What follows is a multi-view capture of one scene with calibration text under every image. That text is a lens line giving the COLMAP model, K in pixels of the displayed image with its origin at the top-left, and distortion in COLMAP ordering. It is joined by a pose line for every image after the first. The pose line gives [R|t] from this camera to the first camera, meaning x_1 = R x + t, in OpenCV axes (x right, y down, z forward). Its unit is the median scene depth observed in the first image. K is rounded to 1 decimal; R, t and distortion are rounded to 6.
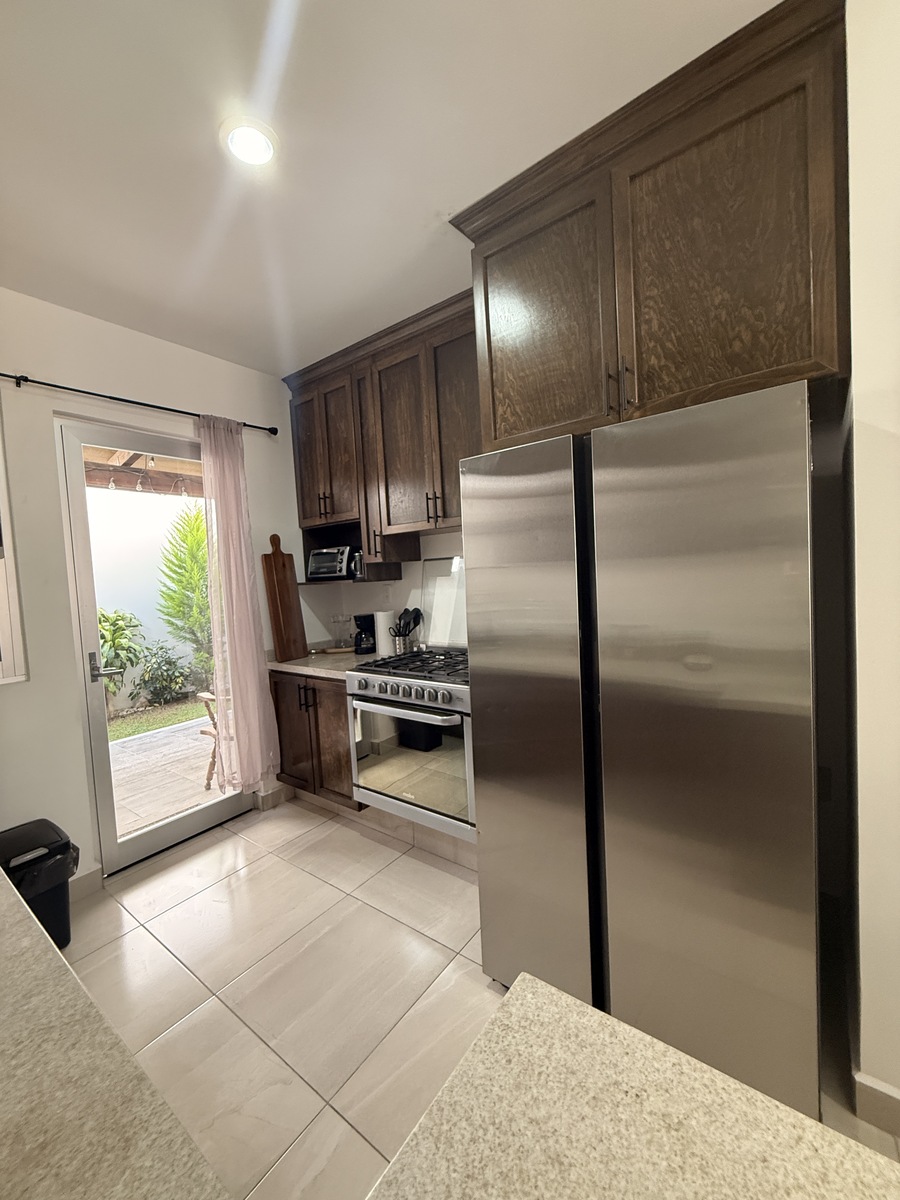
lens RADIAL K [[477.8, 0, 449.5], [0, 477.8, 597.4], [0, 0, 1]] dist [-0.002203, 0.000505]
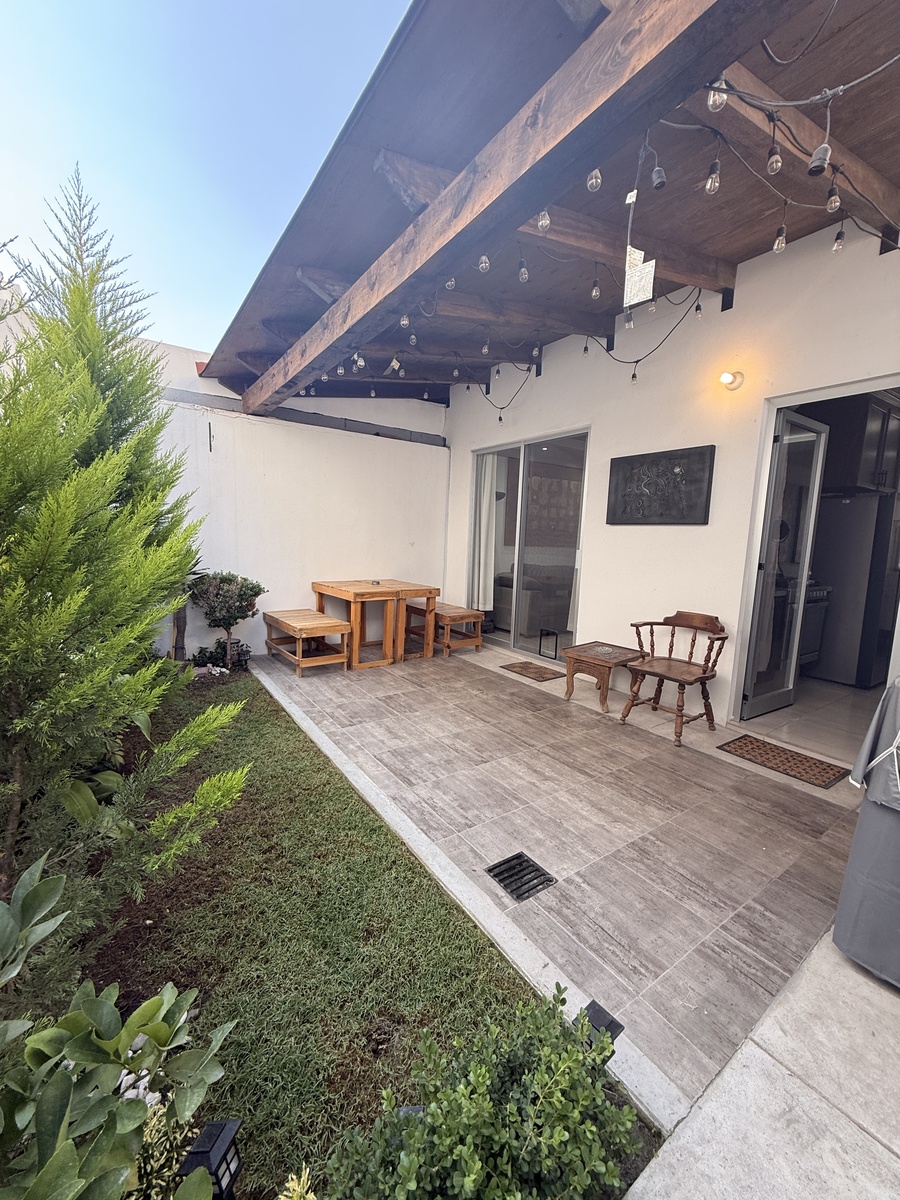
lens RADIAL K [[477.8, 0, 448.7], [0, 477.8, 598.3], [0, 0, 1]] dist [-0.002203, 0.000505]
pose [[0.311306, -0.051645, 0.948905, -0.874160], [-0.002298, 0.998478, 0.055097, 0.040550], [-0.950307, -0.019333, 0.310713, 0.664603]]
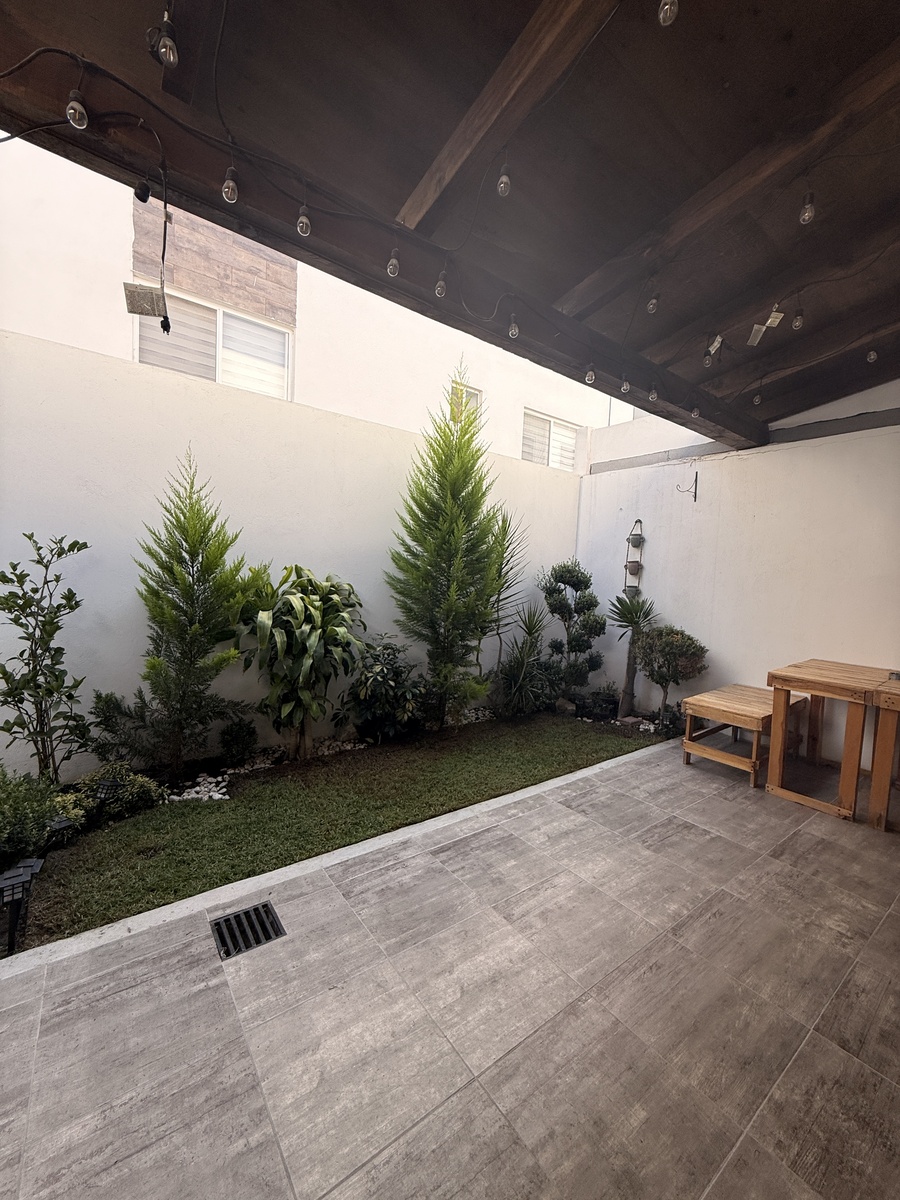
lens RADIAL K [[477.8, 0, 451.2], [0, 477.8, 602.7], [0, 0, 1]] dist [-0.002203, 0.000505]
pose [[0.954388, 0.121644, -0.272666, -0.389212], [-0.118315, 0.992562, 0.028684, 0.025485], [0.274127, 0.004884, 0.961681, 0.468911]]
